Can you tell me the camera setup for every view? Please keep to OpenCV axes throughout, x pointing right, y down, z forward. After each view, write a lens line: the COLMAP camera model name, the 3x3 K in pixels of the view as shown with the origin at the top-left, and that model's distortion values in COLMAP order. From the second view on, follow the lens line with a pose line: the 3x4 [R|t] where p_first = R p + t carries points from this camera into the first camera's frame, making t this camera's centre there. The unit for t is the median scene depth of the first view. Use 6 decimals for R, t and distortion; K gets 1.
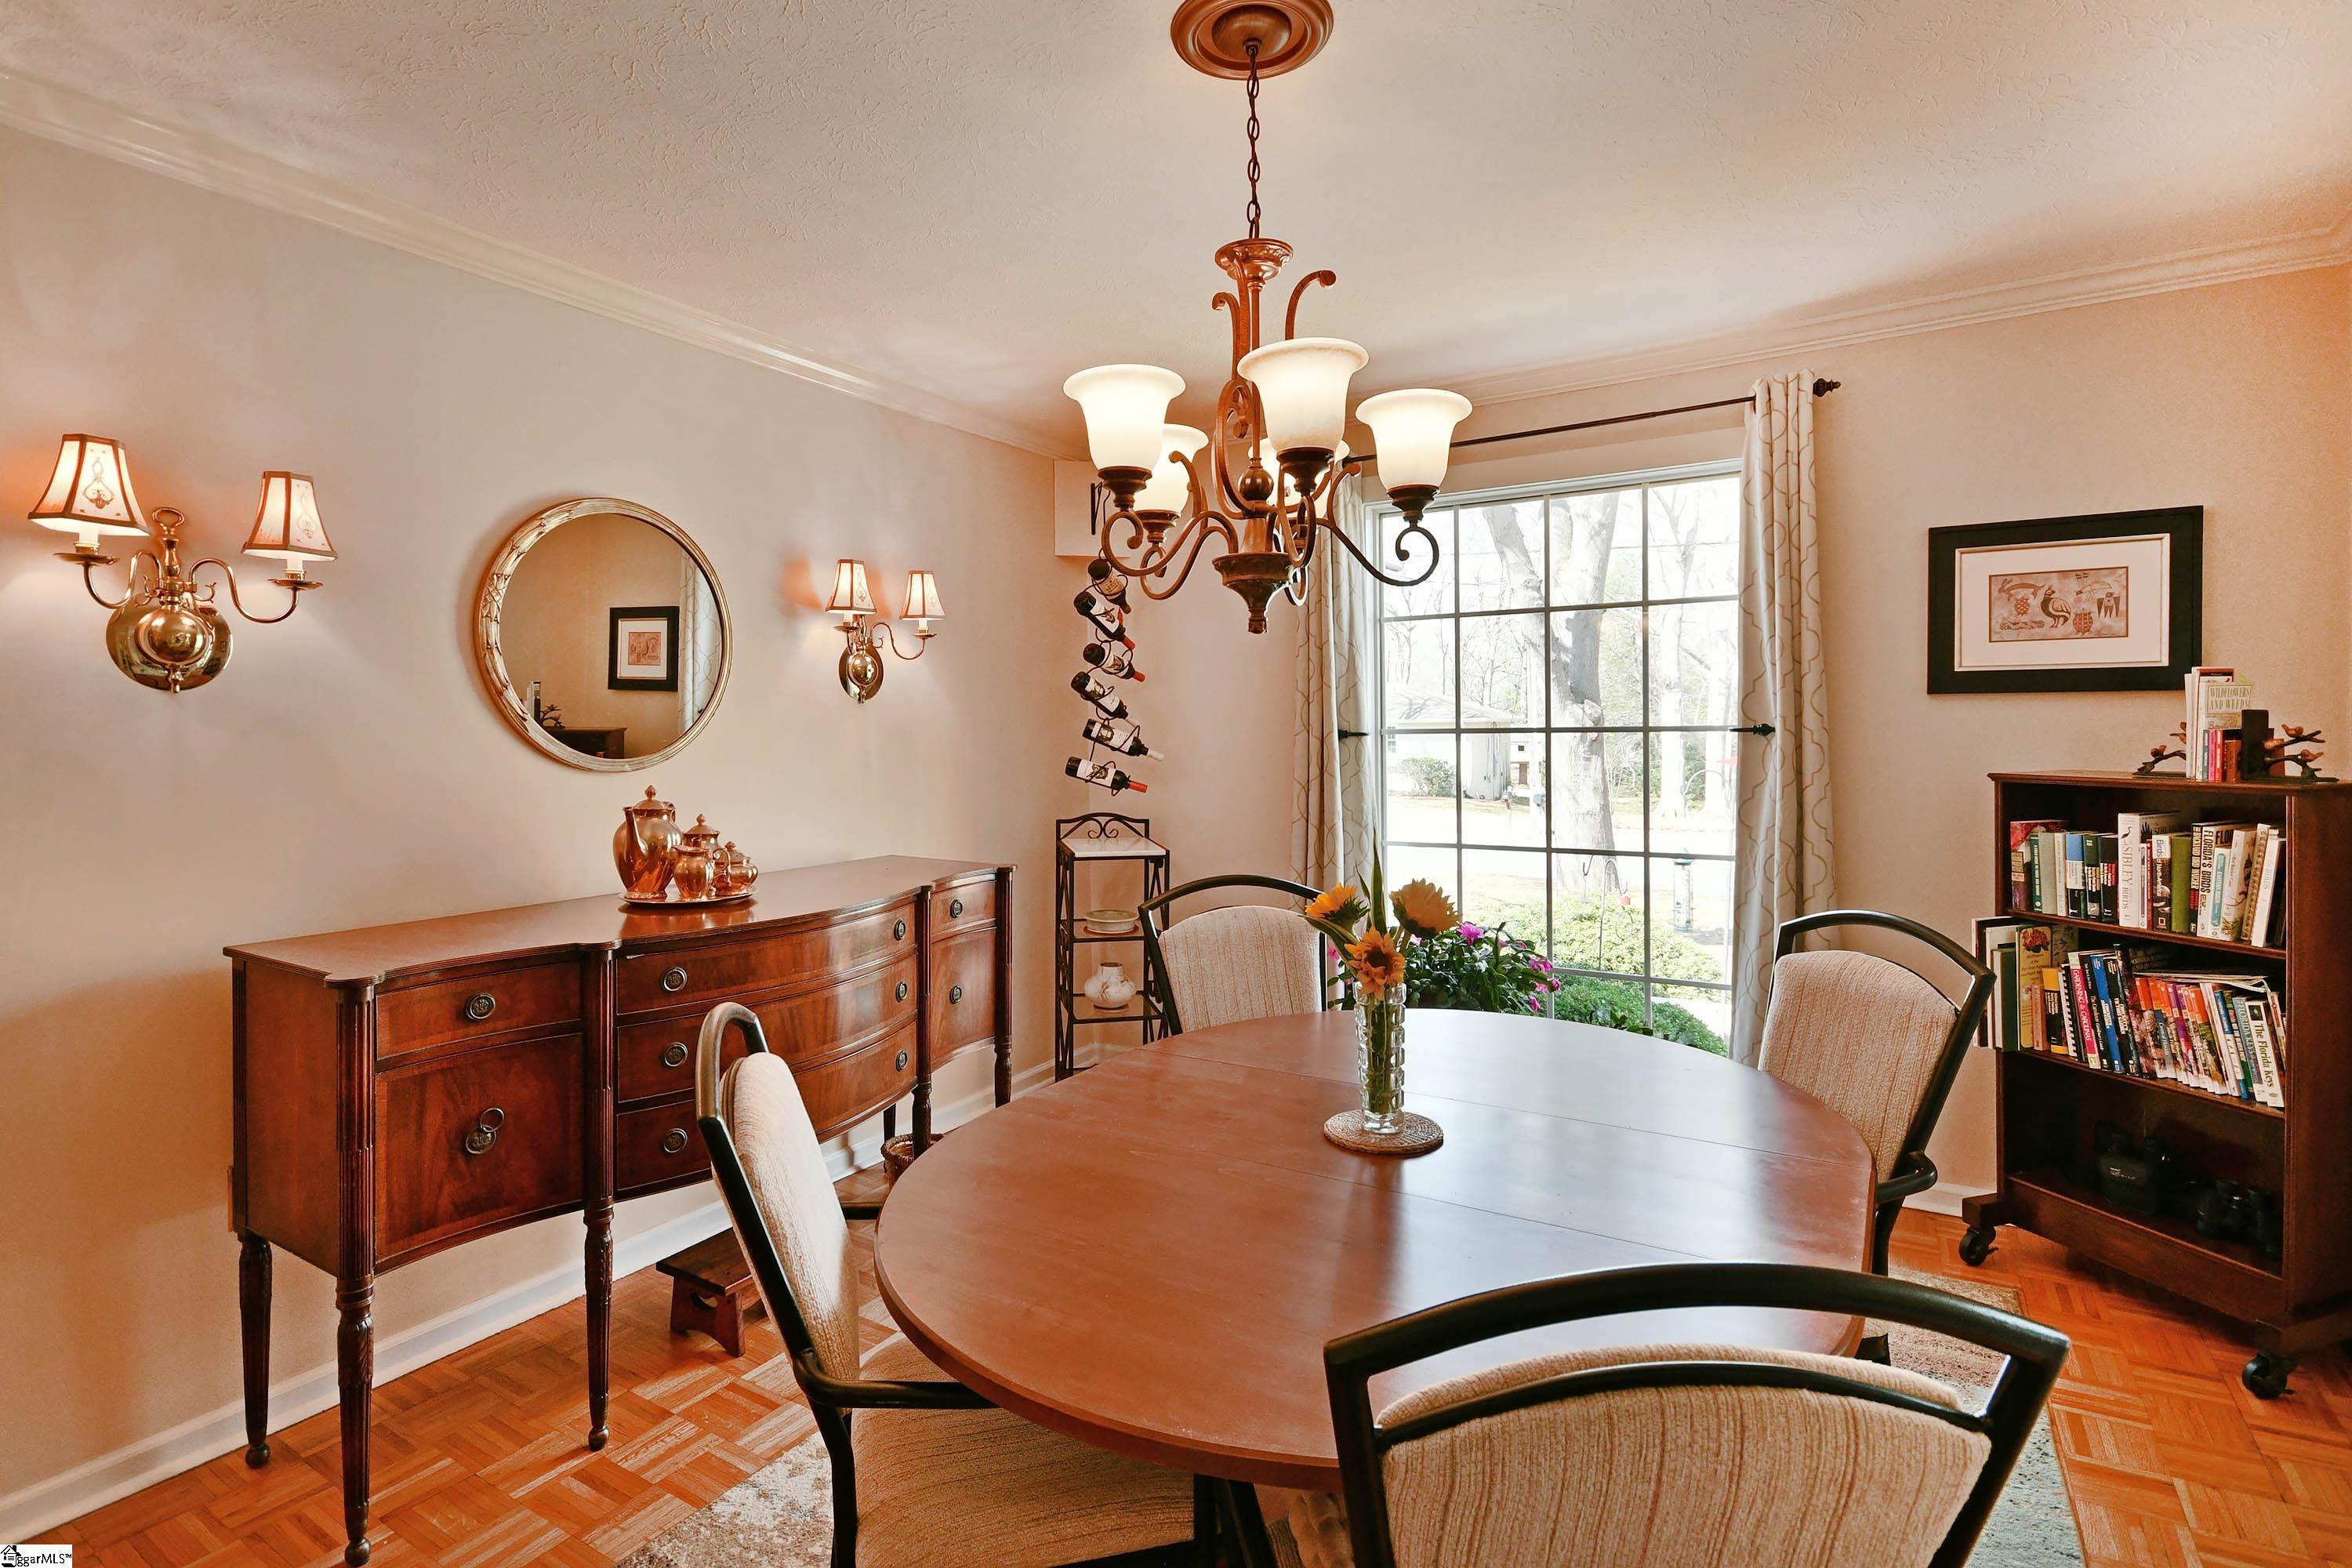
lens RADIAL K [[1162.6, 0, 1176.0], [0, 1162.6, 784.0], [0, 0, 1]] dist [0.018933, -0.015373]
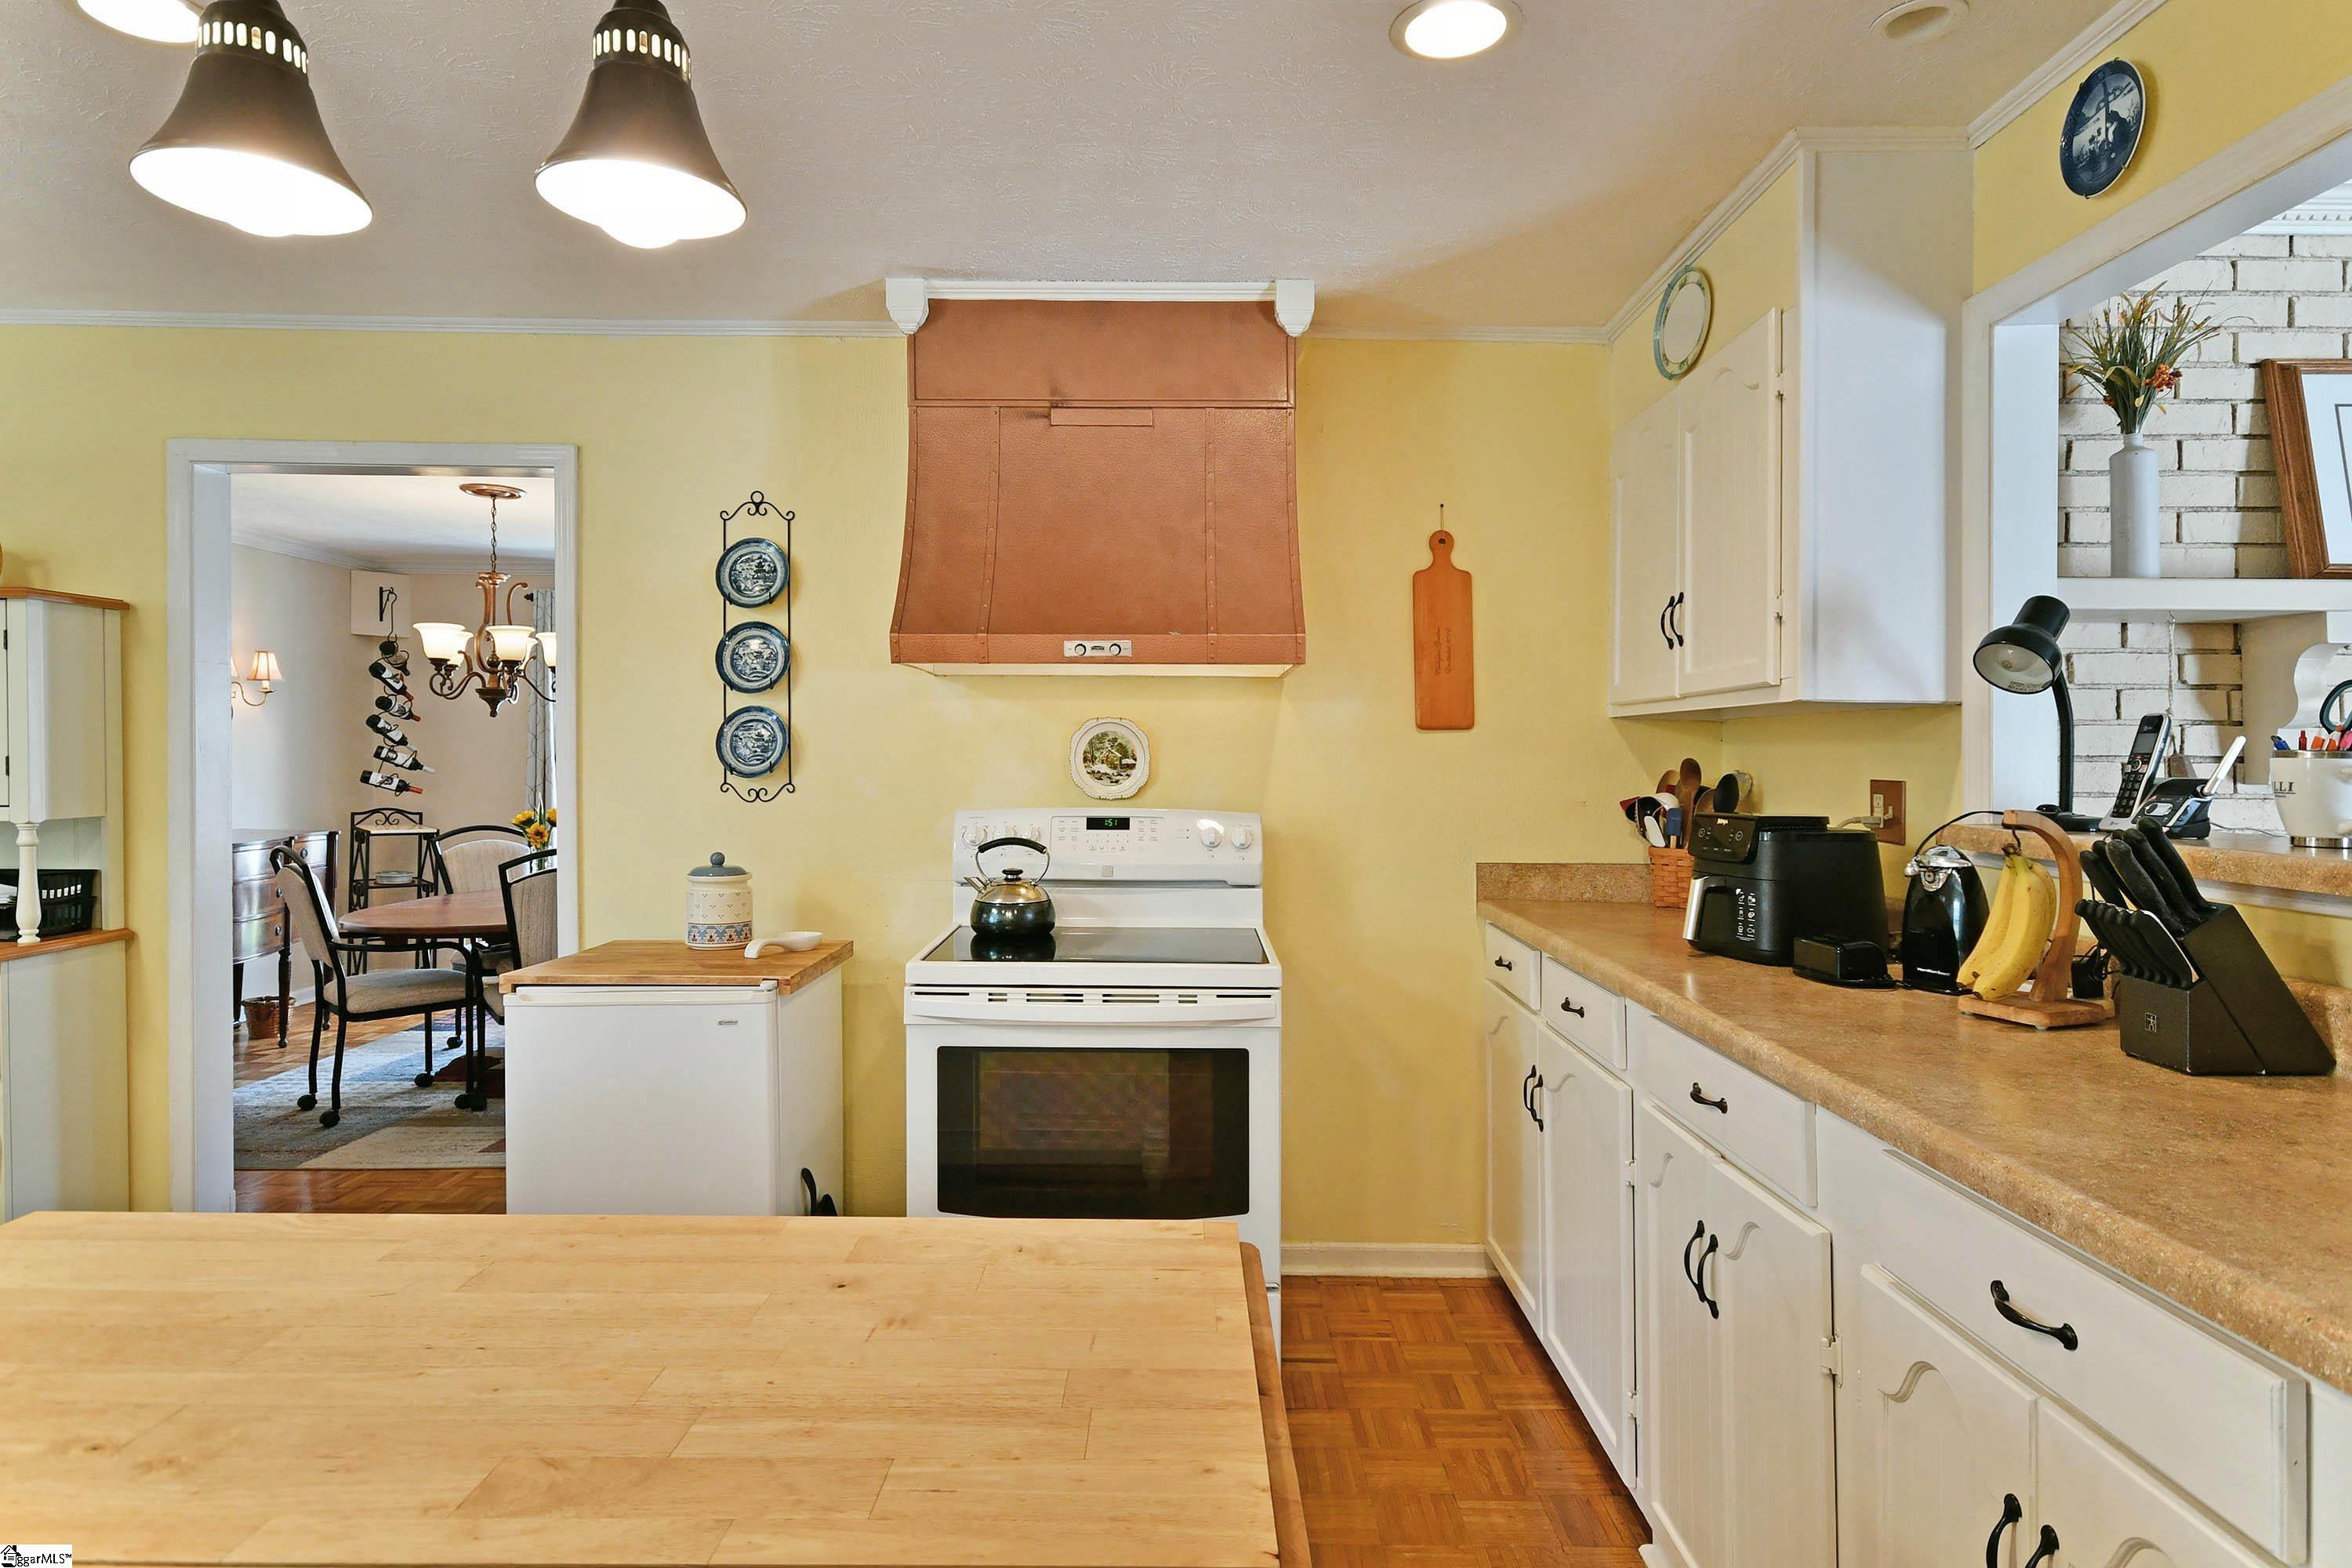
lens RADIAL K [[1307.8, 0, 1176.0], [0, 1307.8, 784.0], [0, 0, 1]] dist [0.000201, 0.000332]
pose [[0.862674, 0.010417, 0.505653, -0.040122], [0.006044, 0.999504, -0.030901, 0.053809], [-0.505724, 0.029714, 0.862183, -1.004559]]
